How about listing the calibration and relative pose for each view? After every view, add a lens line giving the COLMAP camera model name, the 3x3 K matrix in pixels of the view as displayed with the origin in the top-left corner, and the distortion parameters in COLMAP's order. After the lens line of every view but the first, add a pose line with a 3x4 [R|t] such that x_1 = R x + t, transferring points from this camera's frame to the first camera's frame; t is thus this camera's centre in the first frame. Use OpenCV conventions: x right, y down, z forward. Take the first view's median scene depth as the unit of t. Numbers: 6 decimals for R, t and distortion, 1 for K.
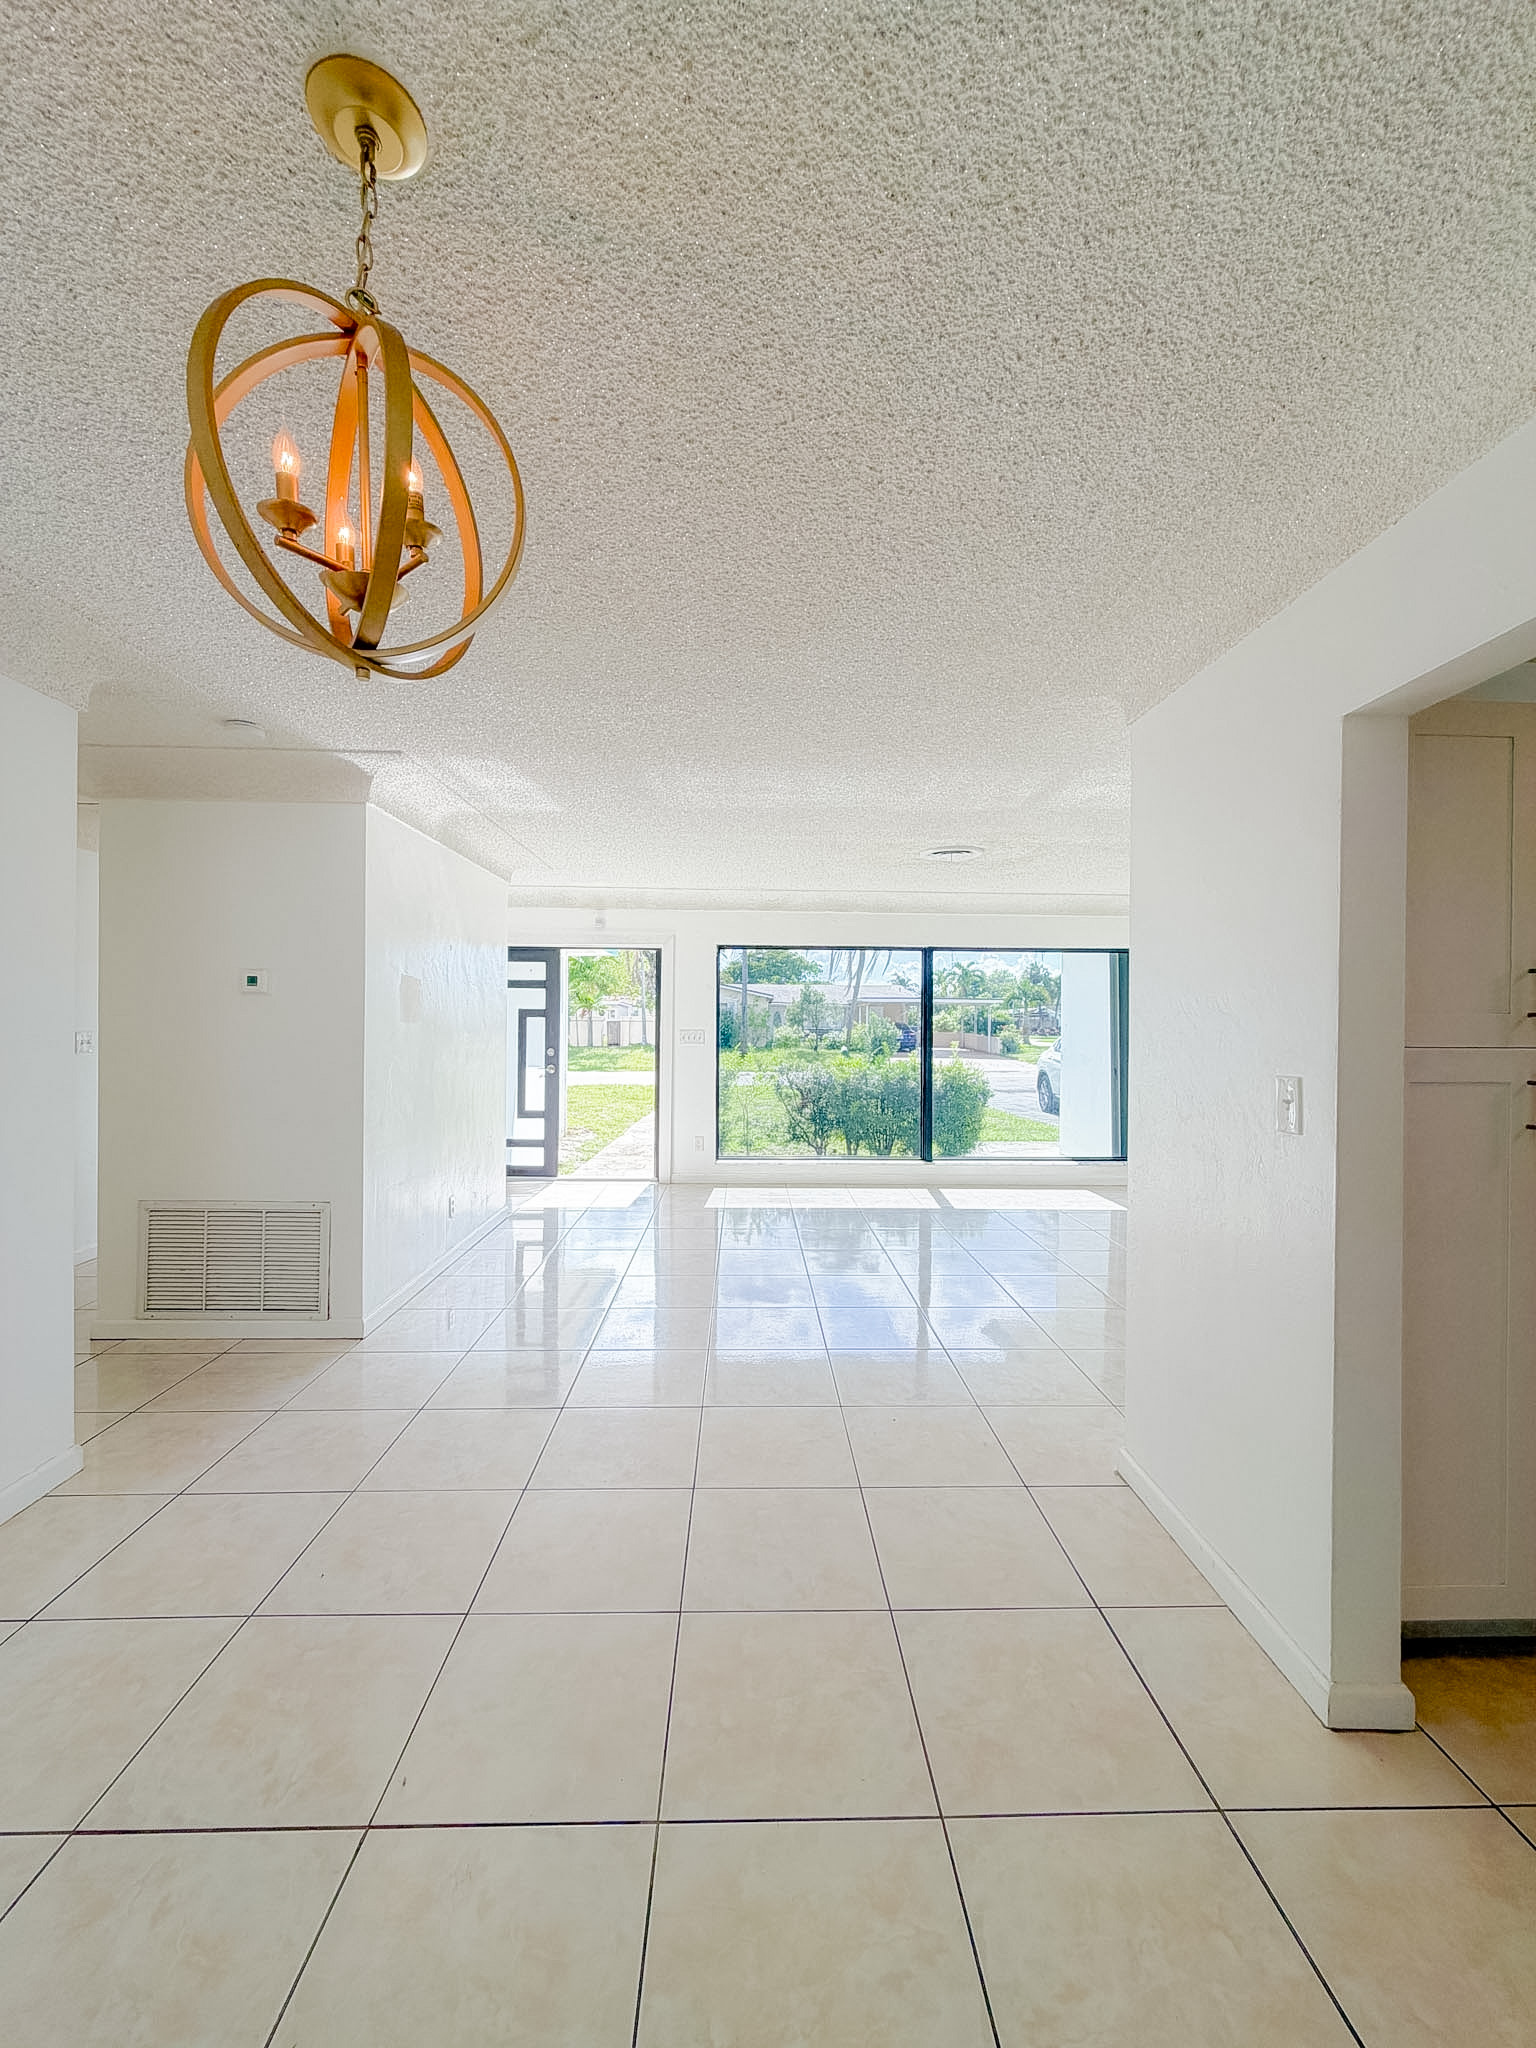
lens RADIAL K [[810.1, 0, 769.4], [0, 810.1, 1017.5], [0, 0, 1]] dist [-0.000320, 0.000255]
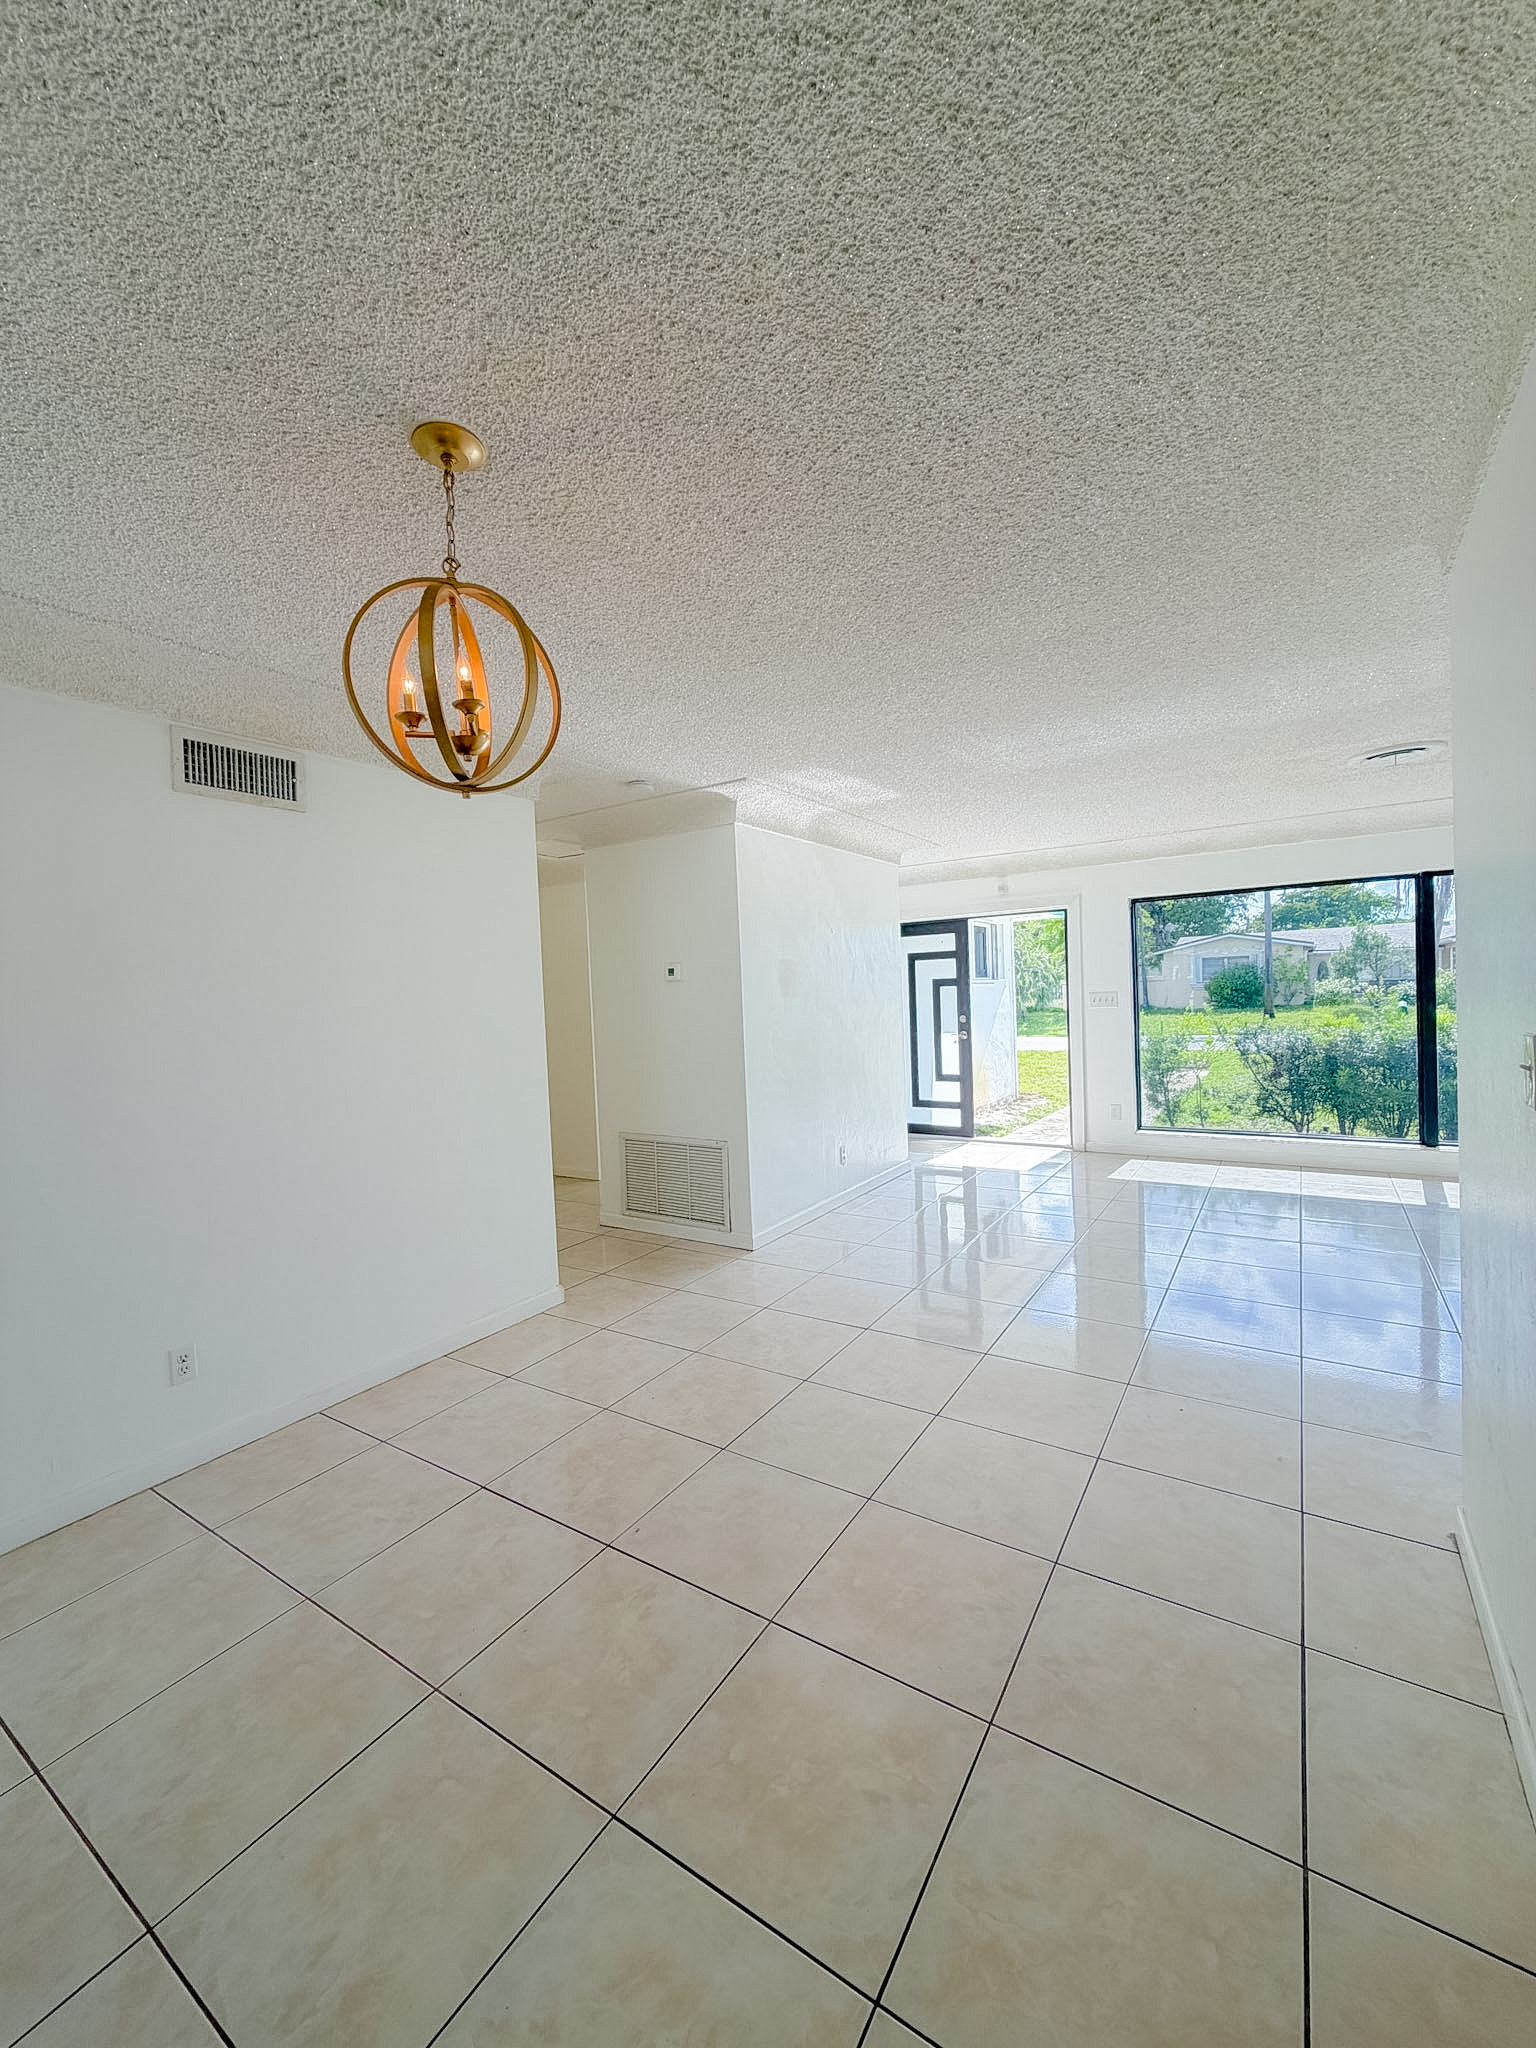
lens RADIAL K [[810.1, 0, 769.4], [0, 810.1, 1017.5], [0, 0, 1]] dist [-0.000320, 0.000255]
pose [[0.822994, -0.025359, -0.567483, 0.118961], [0.049028, 0.998446, 0.026487, 0.001011], [0.565930, -0.049621, 0.822959, -0.001935]]
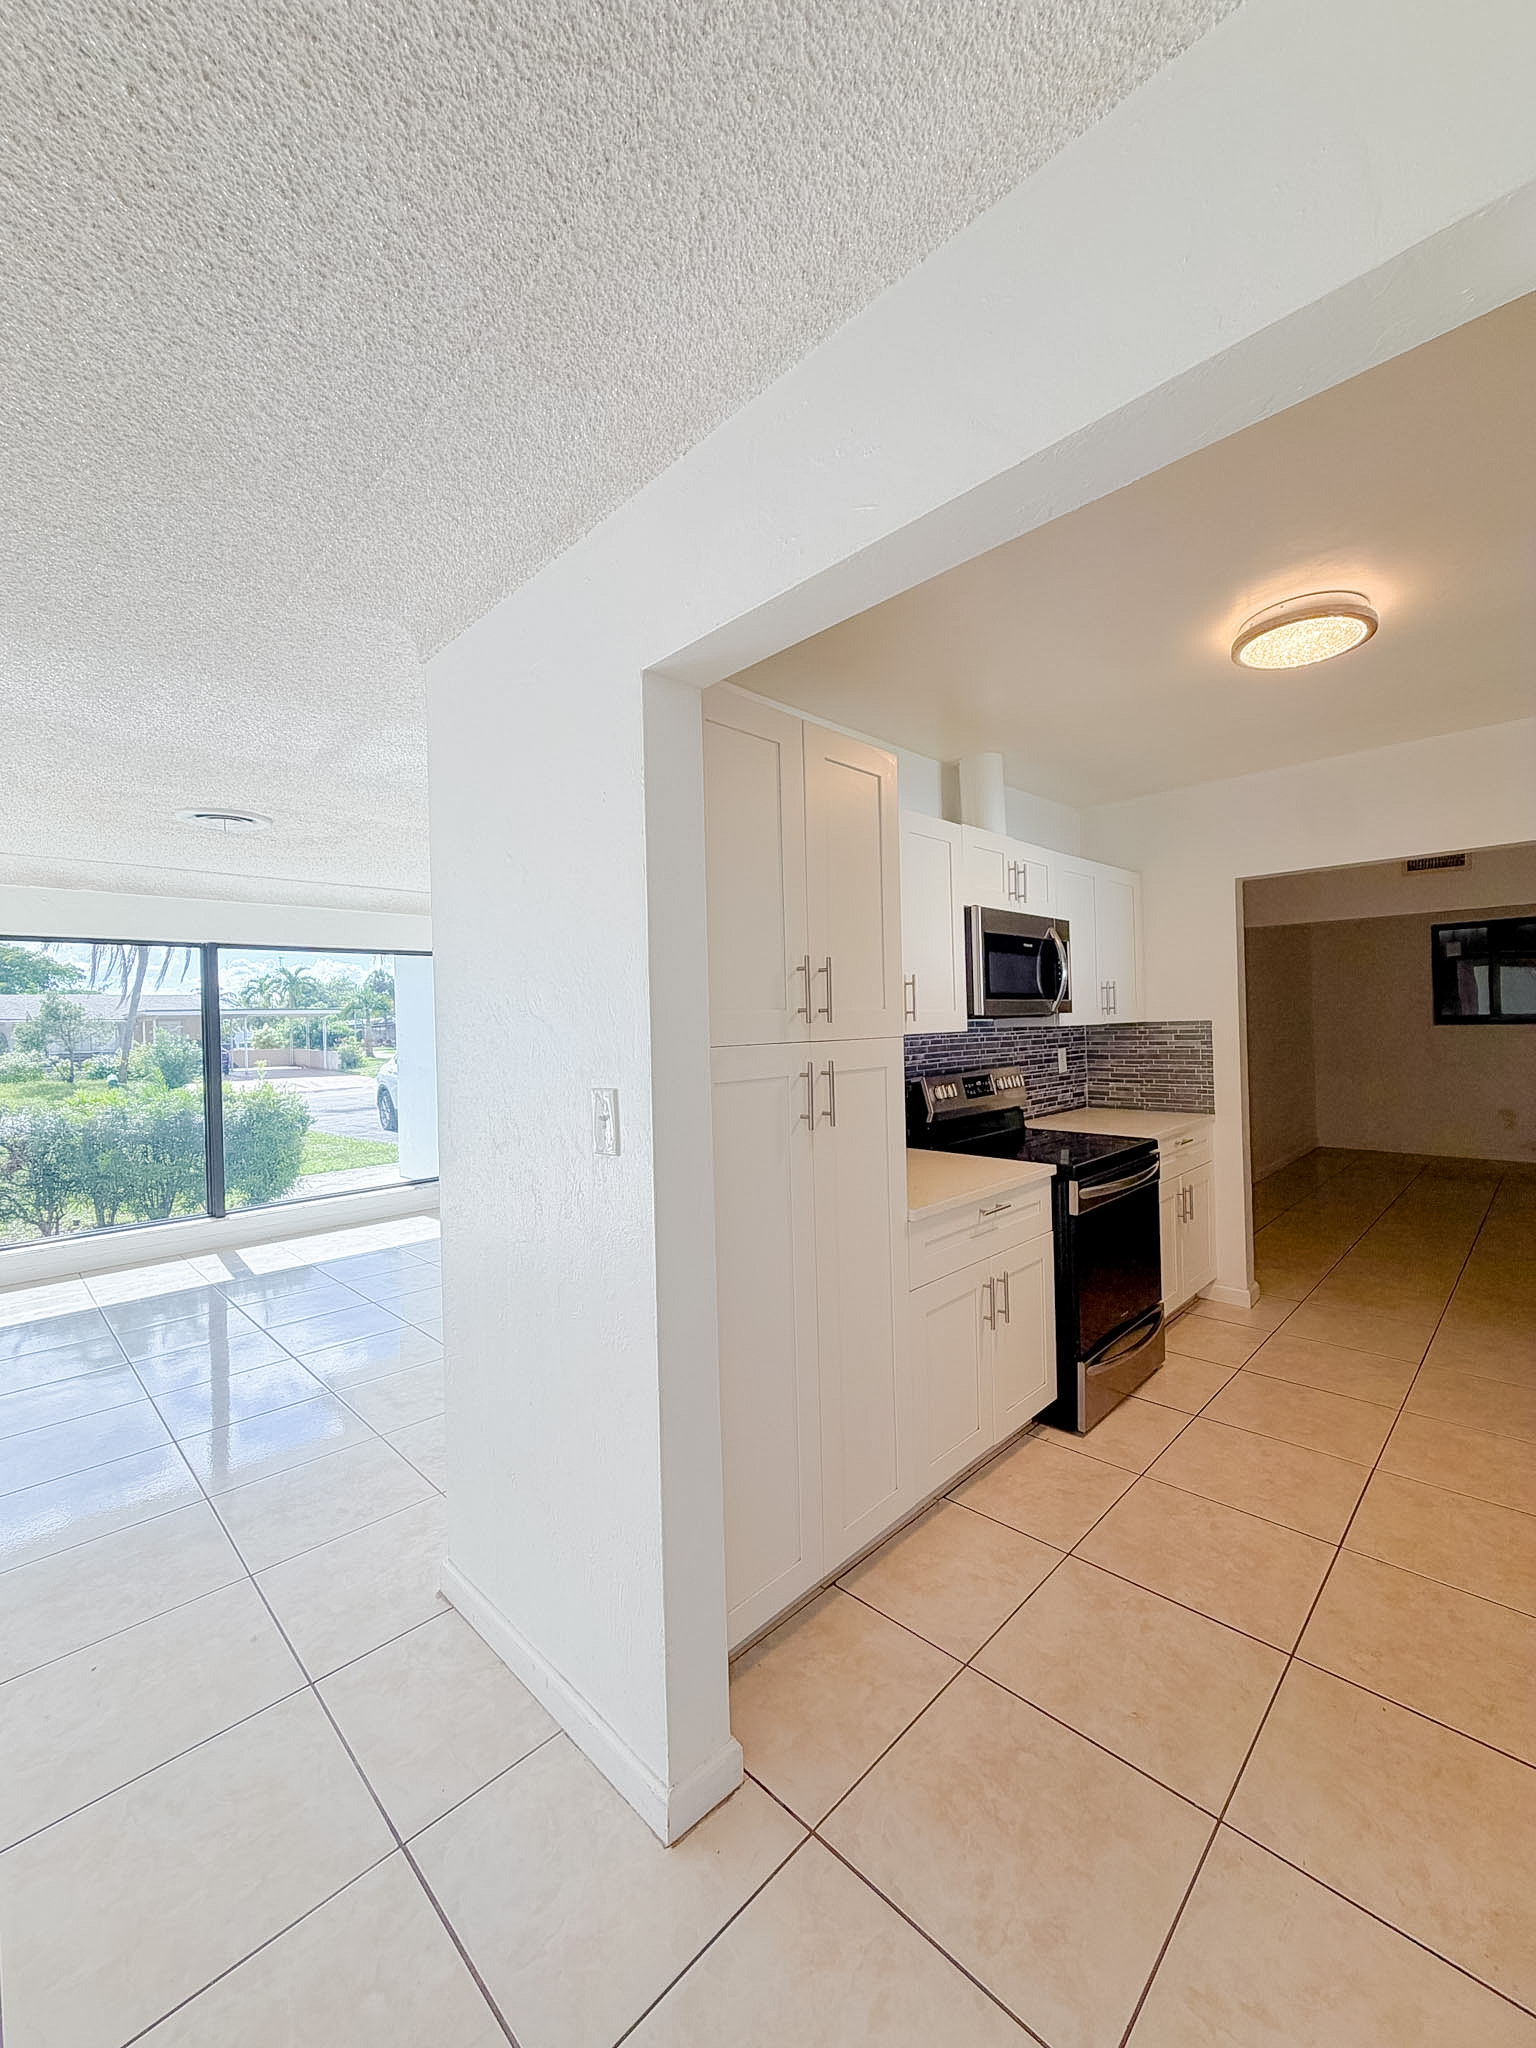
lens RADIAL K [[814.1, 0, 768.1], [0, 814.1, 1019.8], [0, 0, 1]] dist [0.000828, -0.000376]
pose [[0.723611, -0.028203, 0.689632, 0.043077], [0.033192, 0.999431, 0.006045, 0.000095], [-0.689410, 0.018516, 0.724135, 0.062957]]
